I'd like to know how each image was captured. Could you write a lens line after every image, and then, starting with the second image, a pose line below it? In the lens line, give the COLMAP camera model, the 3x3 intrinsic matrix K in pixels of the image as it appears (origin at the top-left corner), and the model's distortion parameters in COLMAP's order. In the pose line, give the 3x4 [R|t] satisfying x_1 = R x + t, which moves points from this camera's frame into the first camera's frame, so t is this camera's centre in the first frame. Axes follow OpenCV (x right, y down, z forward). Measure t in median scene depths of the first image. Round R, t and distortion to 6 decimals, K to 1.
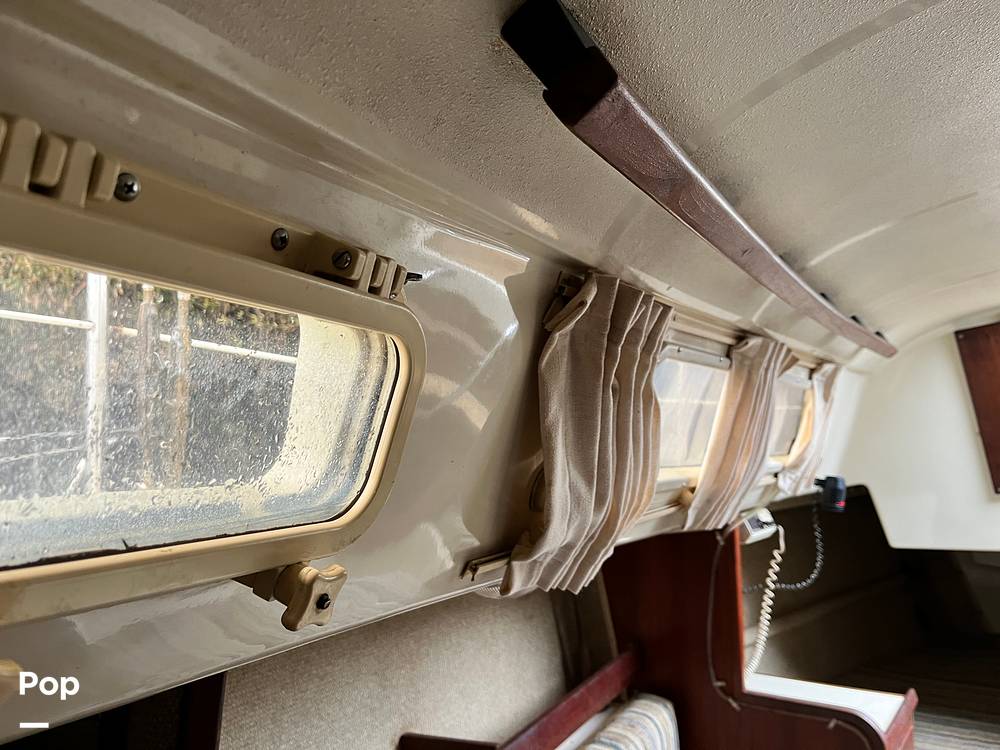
lens RADIAL K [[759.5, 0, 506.9], [0, 759.5, 379.4], [0, 0, 1]] dist [0.022358, -0.002657]
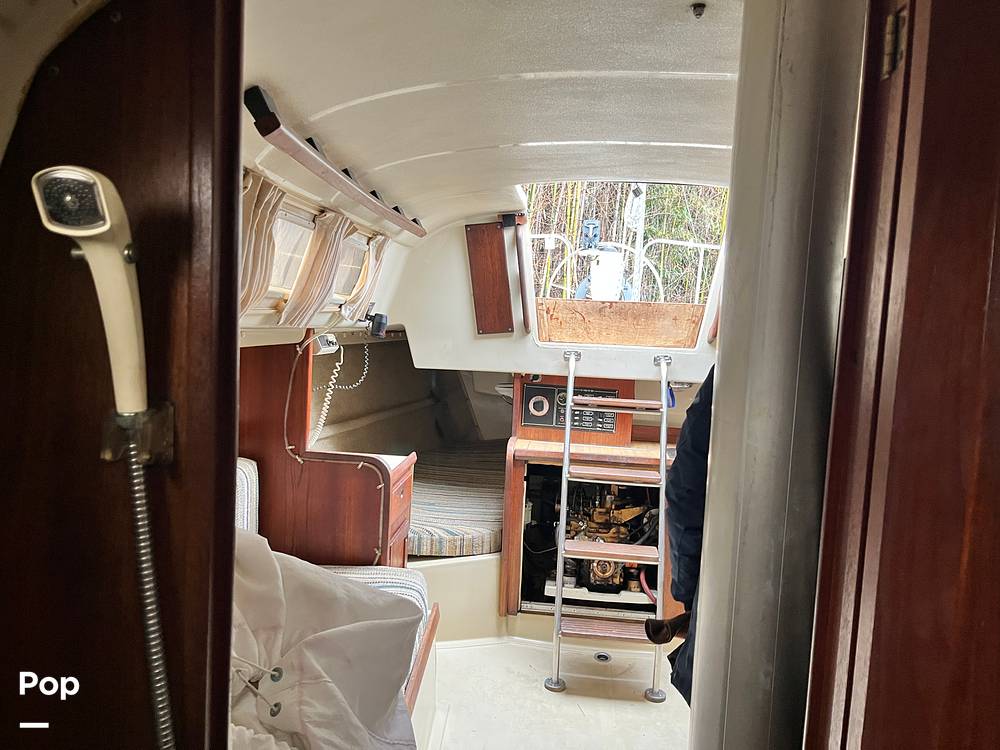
lens RADIAL K [[759.5, 0, 510.0], [0, 759.5, 374.4], [0, 0, 1]] dist [0.022358, -0.002657]
pose [[0.857498, 0.031914, 0.513497, -0.123035], [-0.118727, 0.983410, 0.137145, 0.012777], [-0.500601, -0.178568, 0.847061, -0.453894]]
